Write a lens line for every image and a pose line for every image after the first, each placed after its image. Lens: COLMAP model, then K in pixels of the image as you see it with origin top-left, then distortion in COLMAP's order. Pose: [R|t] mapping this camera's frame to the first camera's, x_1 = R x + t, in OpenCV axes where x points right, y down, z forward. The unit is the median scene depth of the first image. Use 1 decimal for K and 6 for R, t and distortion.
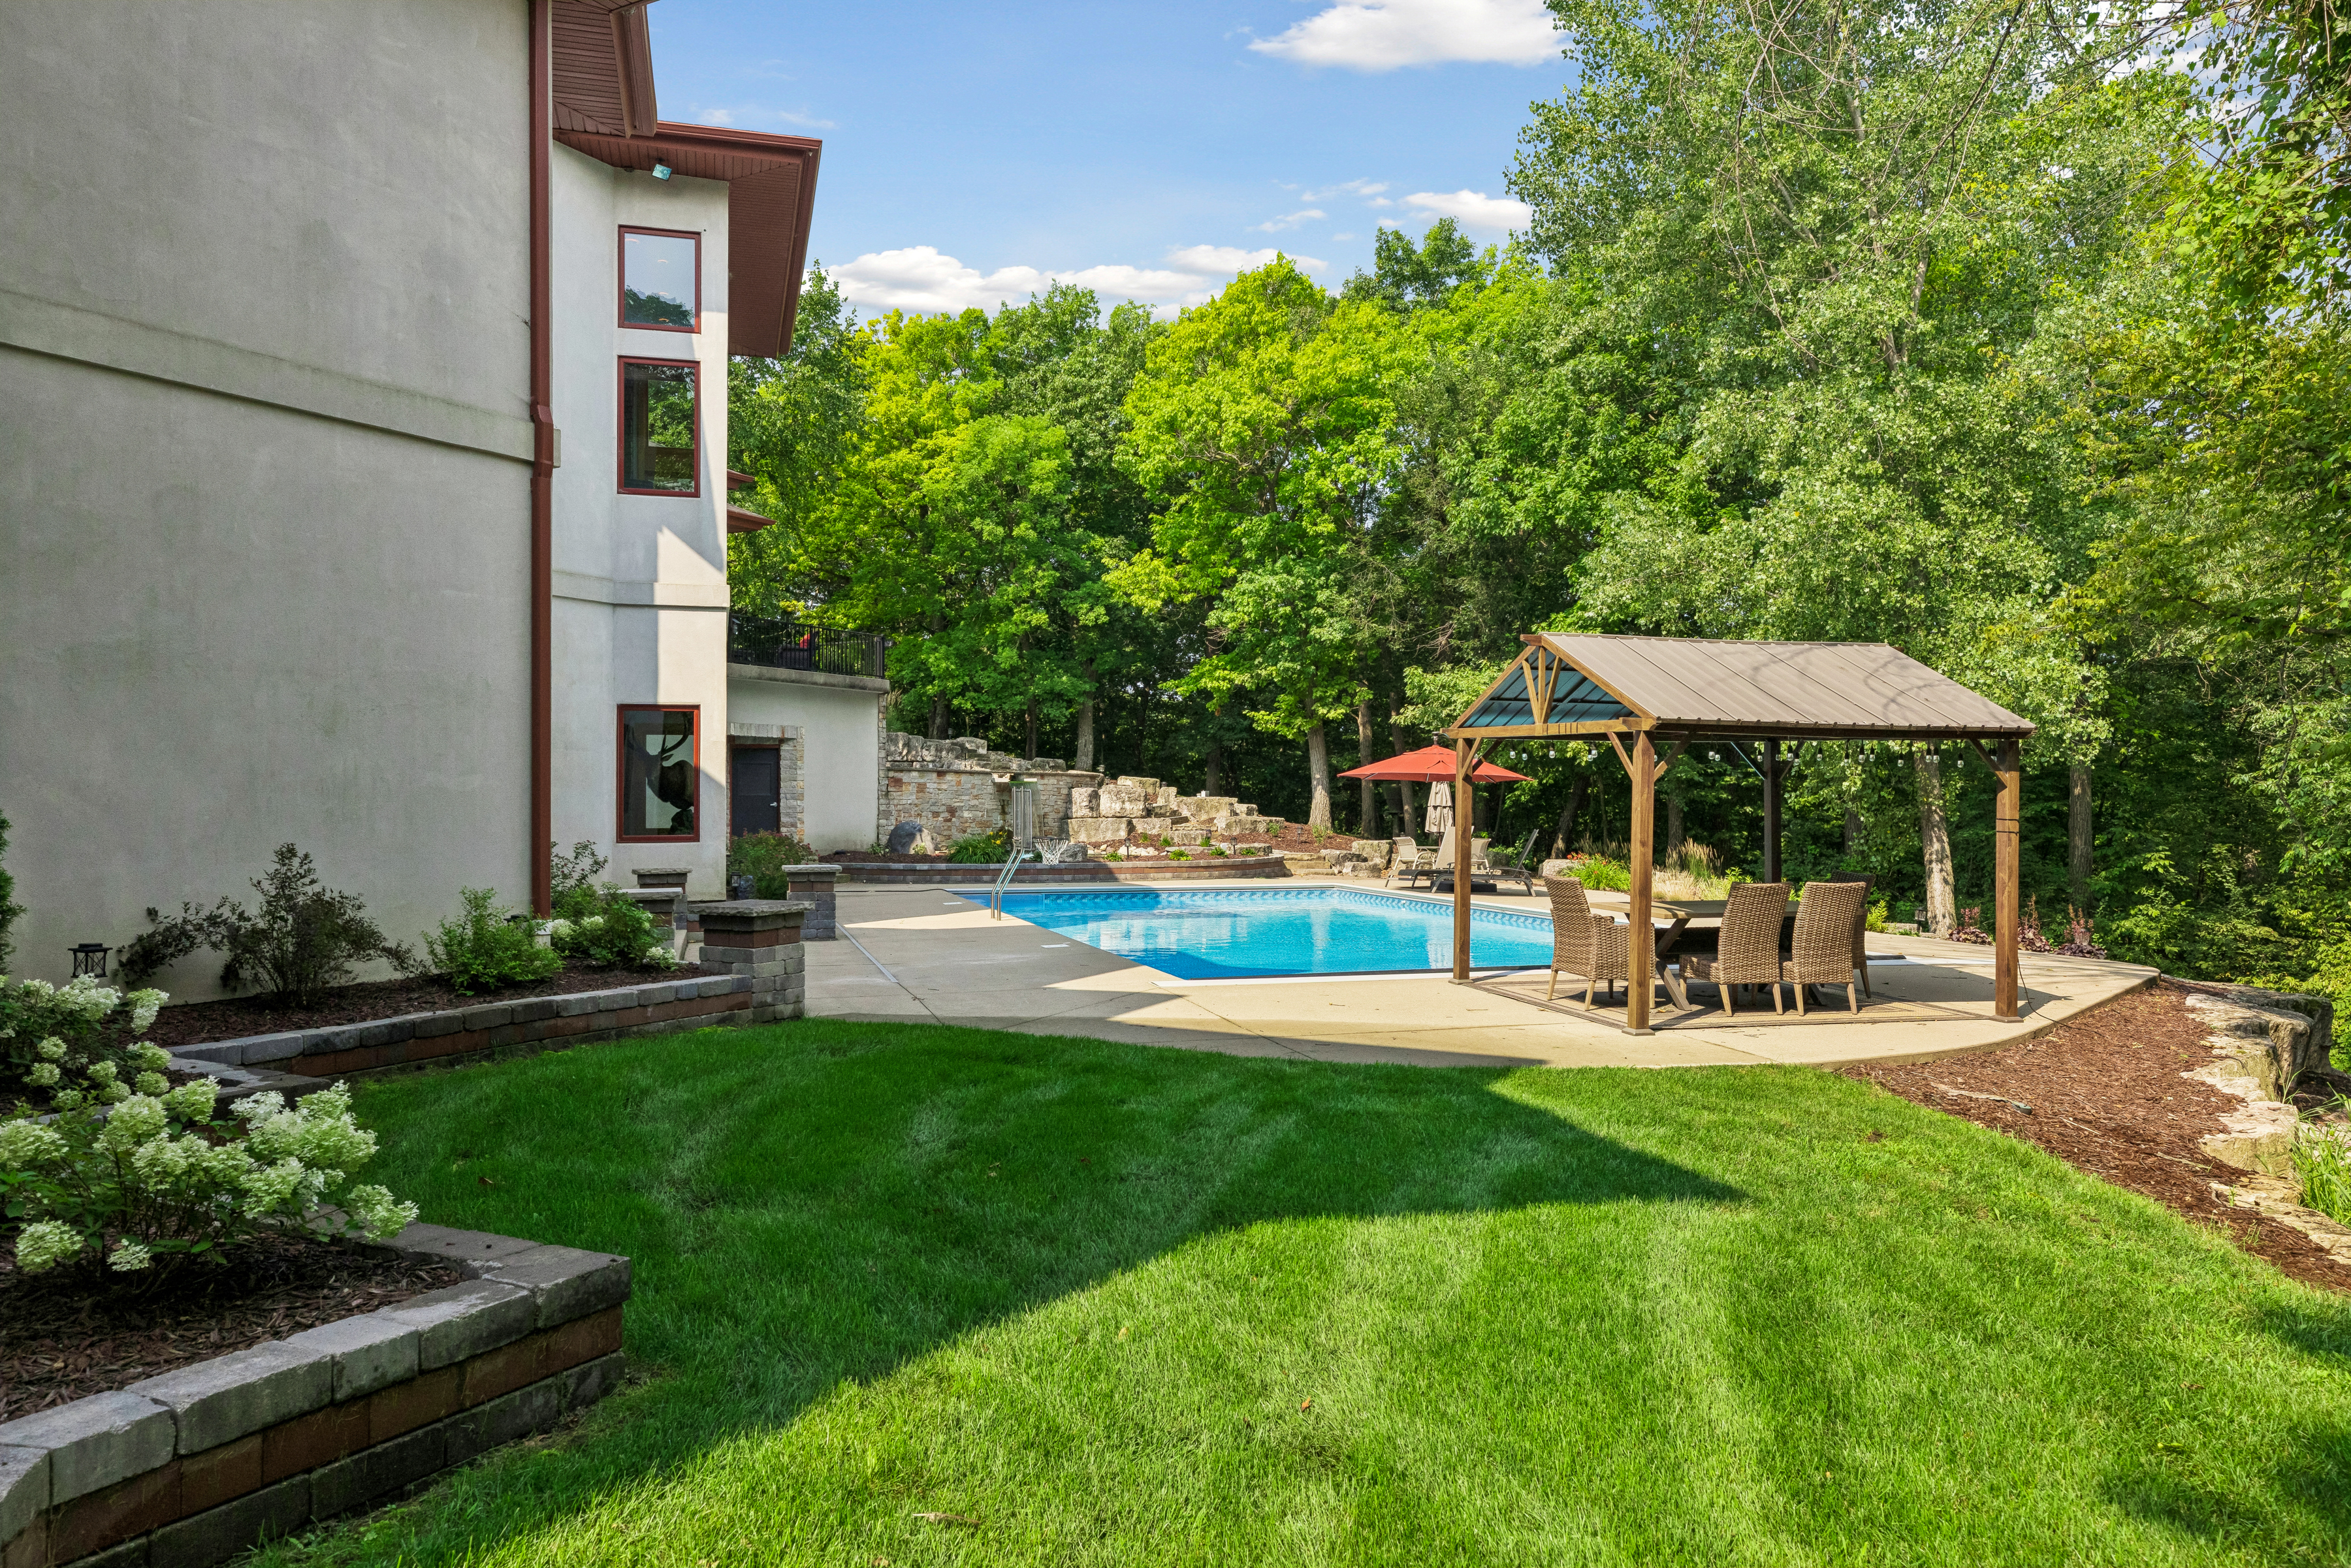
lens RADIAL K [[1638.2, 0, 1174.4], [0, 1638.2, 782.7], [0, 0, 1]] dist [-0.000977, 0.000067]
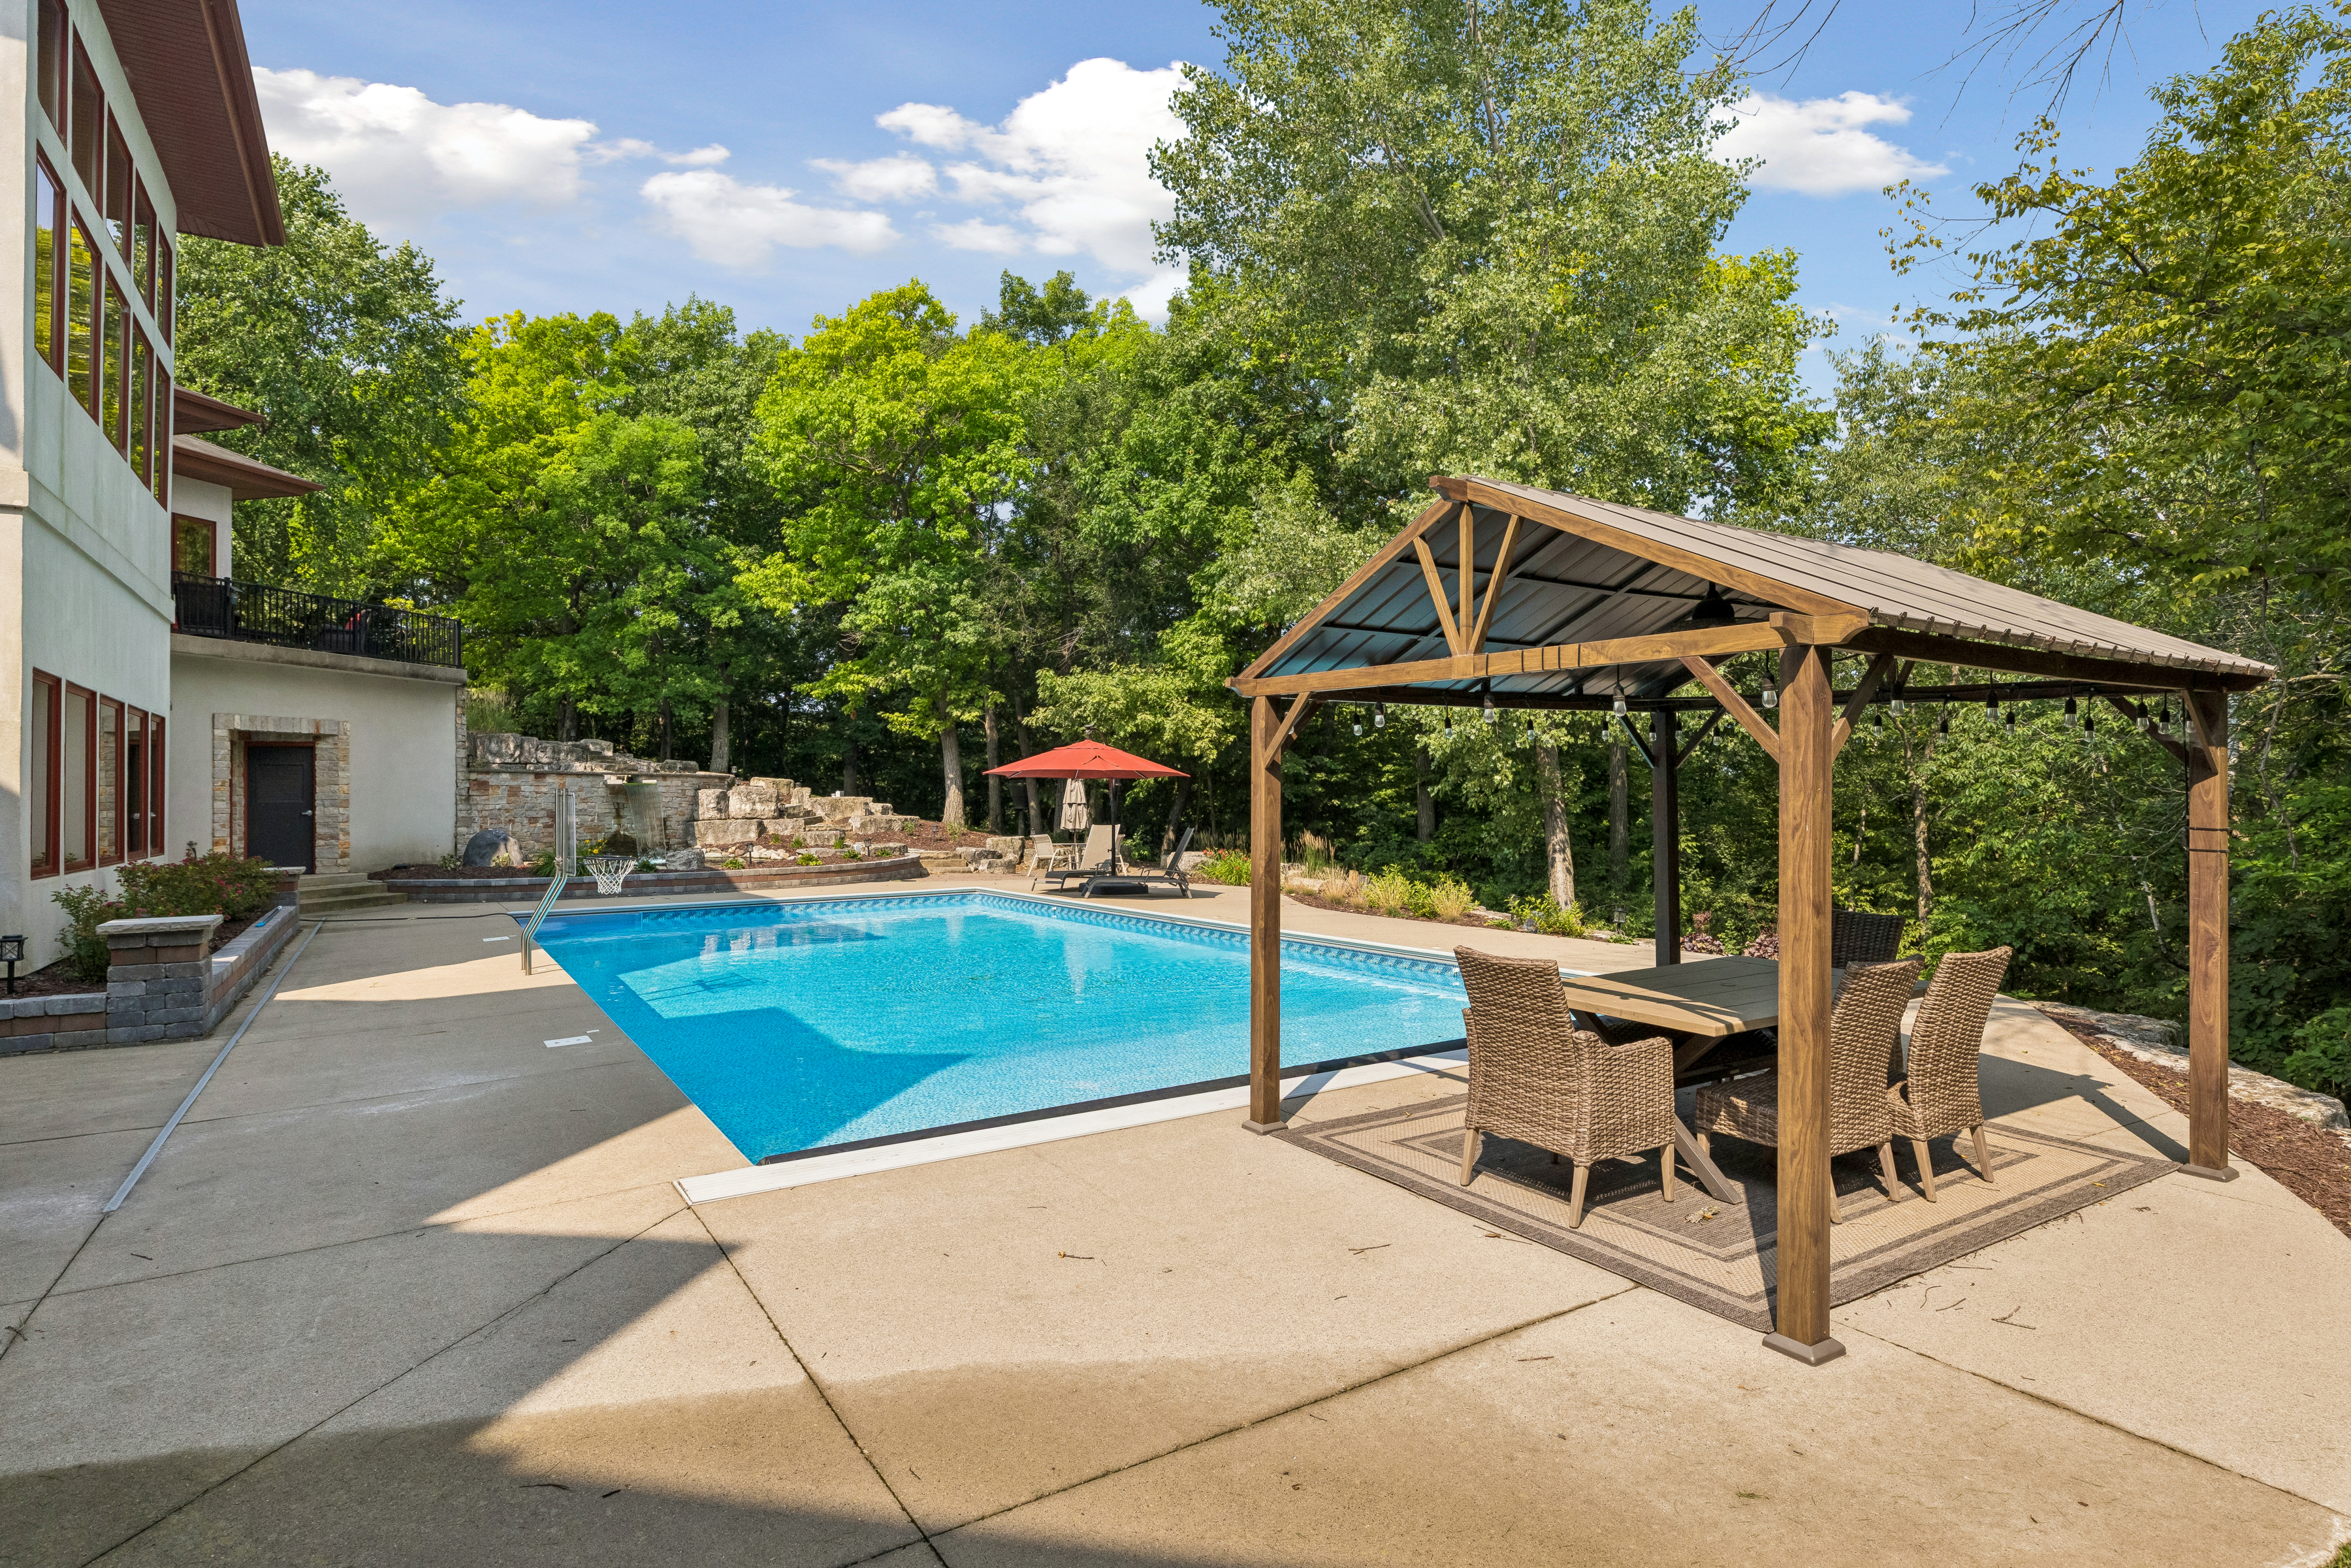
lens RADIAL K [[1275.3, 0, 1167.3], [0, 1275.3, 753.0], [0, 0, 1]] dist [-0.016429, -0.000346]
pose [[0.965318, -0.003175, 0.261058, 0.009272], [0.009146, 0.999723, -0.021663, 0.000459], [-0.260917, 0.023299, 0.965080, 0.196995]]
